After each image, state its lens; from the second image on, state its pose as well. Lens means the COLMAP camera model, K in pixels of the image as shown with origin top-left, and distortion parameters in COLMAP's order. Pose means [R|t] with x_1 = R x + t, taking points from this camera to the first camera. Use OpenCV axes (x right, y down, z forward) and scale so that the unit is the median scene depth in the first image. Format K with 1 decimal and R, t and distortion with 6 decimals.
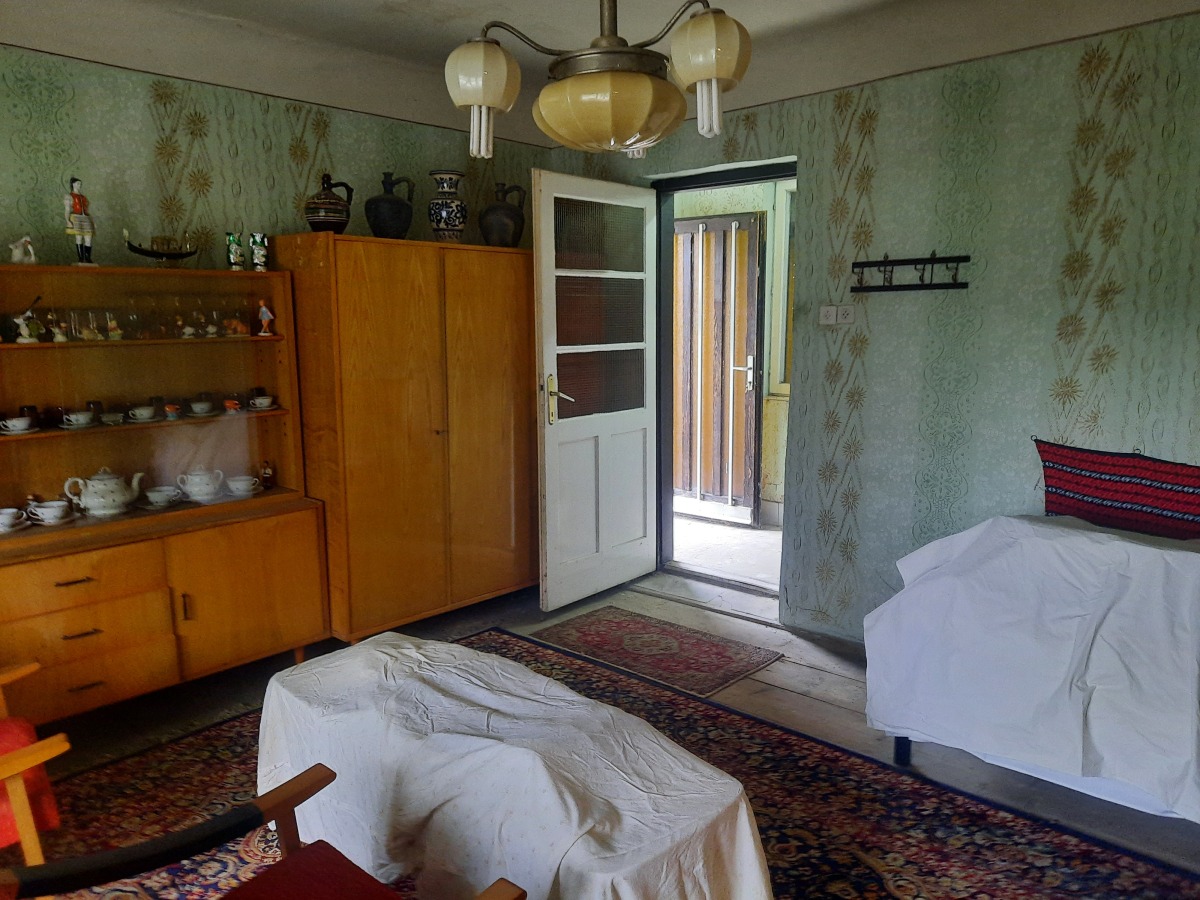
lens RADIAL K [[891.7, 0, 600.0], [0, 891.7, 450.0], [0, 0, 1]] dist [0.035804, -0.054254]
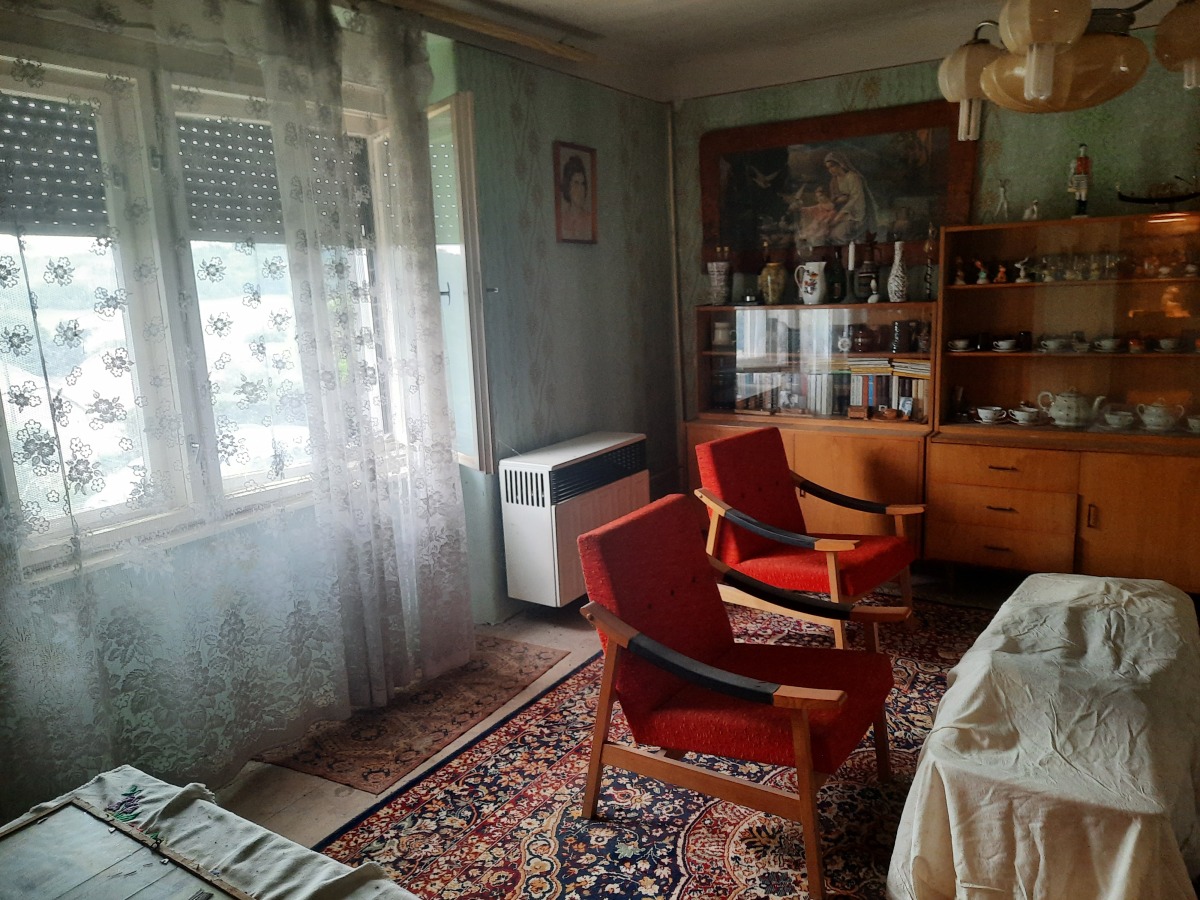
lens RADIAL K [[891.7, 0, 600.0], [0, 891.7, 450.0], [0, 0, 1]] dist [0.035804, -0.054254]
pose [[0.159553, 0.190758, -0.968584, 0.554120], [-0.104951, 0.978870, 0.175495, -0.044479], [0.981595, 0.073653, 0.176202, 0.183366]]
